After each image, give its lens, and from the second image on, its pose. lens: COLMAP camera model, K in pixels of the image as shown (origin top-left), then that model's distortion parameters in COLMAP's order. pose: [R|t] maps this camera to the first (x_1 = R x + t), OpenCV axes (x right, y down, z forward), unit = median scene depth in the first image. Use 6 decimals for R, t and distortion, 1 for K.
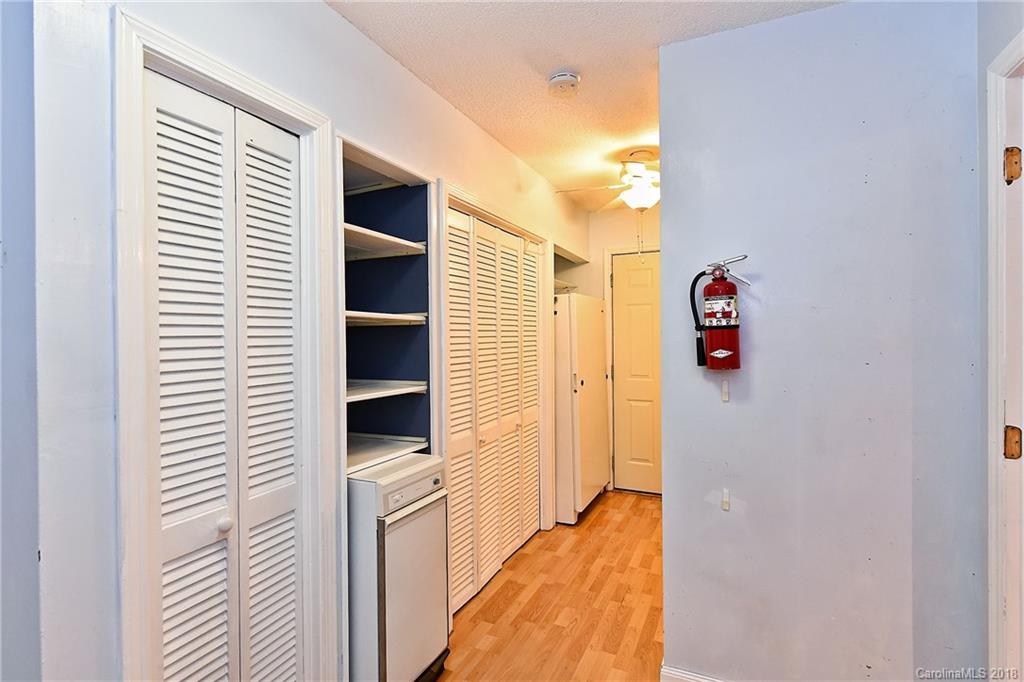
lens RADIAL K [[484.4, 0, 512.0], [0, 484.4, 341.0], [0, 0, 1]] dist [0.000112, -0.000001]
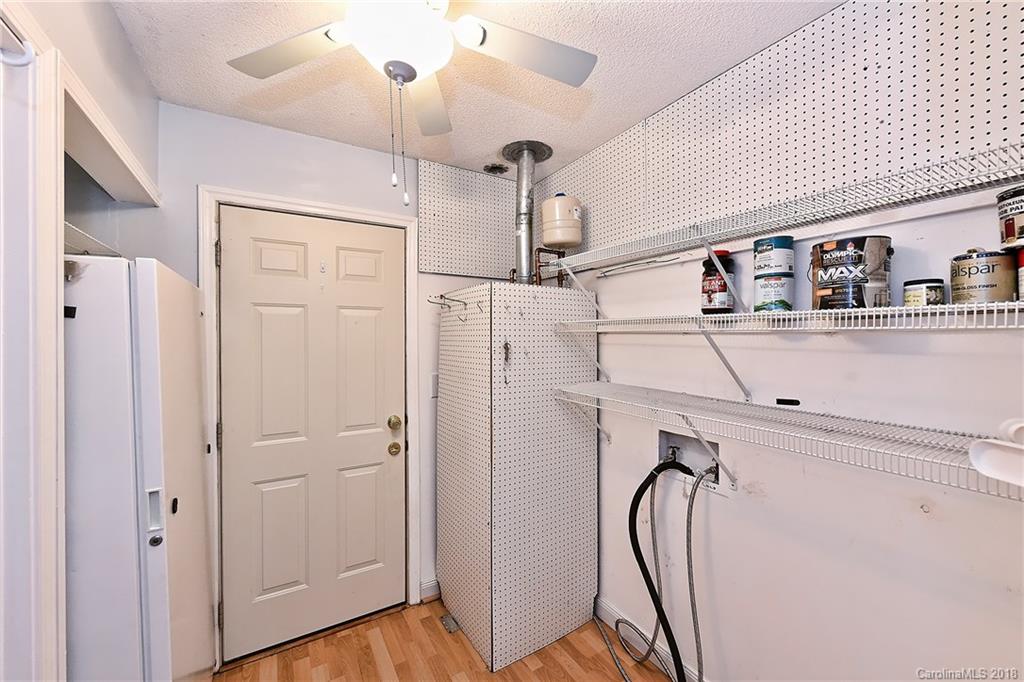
lens RADIAL K [[404.7, 0, 512.0], [0, 404.7, 341.0], [0, 0, 1]] dist [0.001642, 0.000059]
pose [[0.550022, -0.000067, 0.835150, 0.058526], [0.006830, 0.999967, -0.004418, -0.076676], [-0.835122, 0.008134, 0.550004, 1.283991]]
